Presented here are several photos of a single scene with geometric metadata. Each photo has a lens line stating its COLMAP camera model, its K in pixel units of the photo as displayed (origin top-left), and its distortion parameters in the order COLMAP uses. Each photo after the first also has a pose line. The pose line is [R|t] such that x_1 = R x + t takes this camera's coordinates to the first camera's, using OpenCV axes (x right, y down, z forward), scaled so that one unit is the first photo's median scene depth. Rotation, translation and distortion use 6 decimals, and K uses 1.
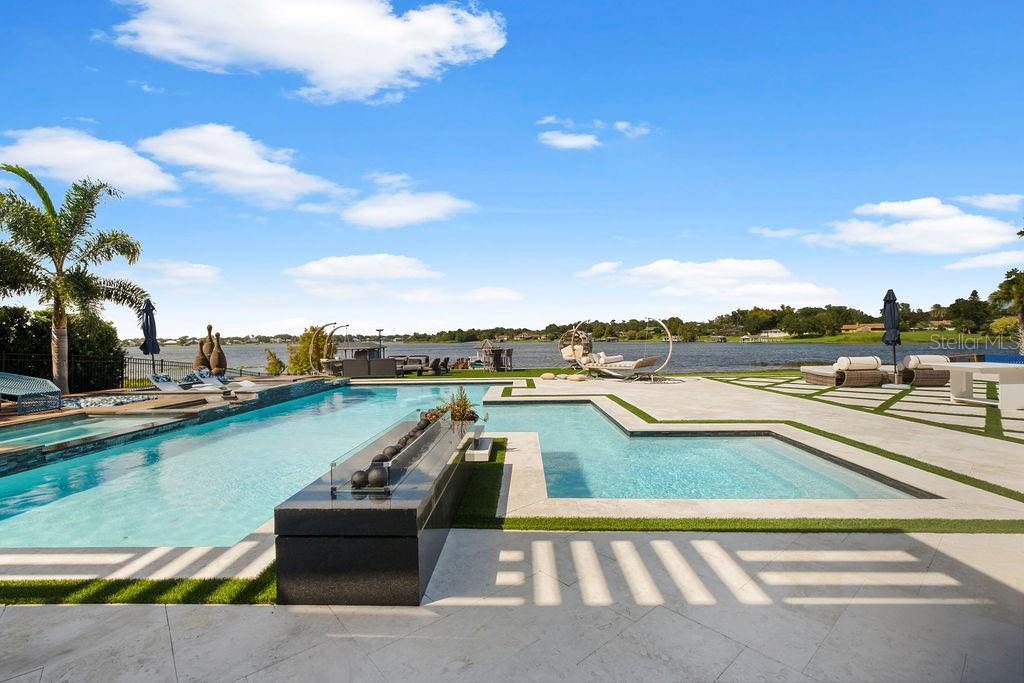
lens RADIAL K [[448.3, 0, 512.0], [0, 448.3, 341.5], [0, 0, 1]] dist [-0.000001, 0.000019]
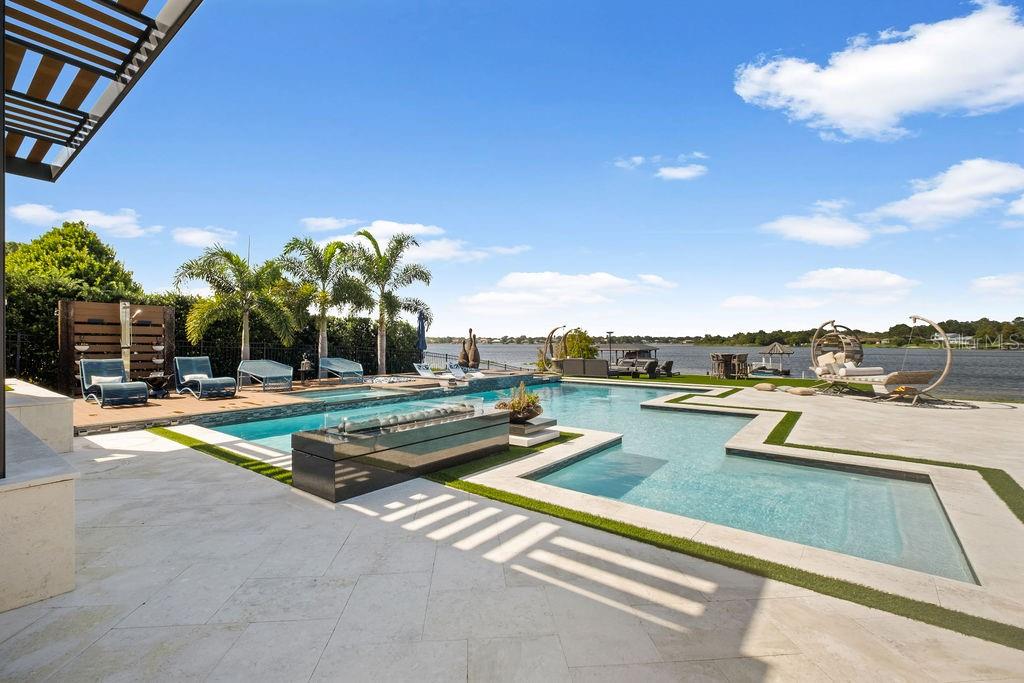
lens RADIAL K [[459.6, 0, 510.0], [0, 459.6, 323.1], [0, 0, 1]] dist [0.010124, -0.000069]
pose [[0.809401, -0.008503, -0.587195, 0.306663], [-0.017007, 0.999136, -0.037912, -0.004838], [0.587010, 0.040673, 0.808557, -0.005566]]
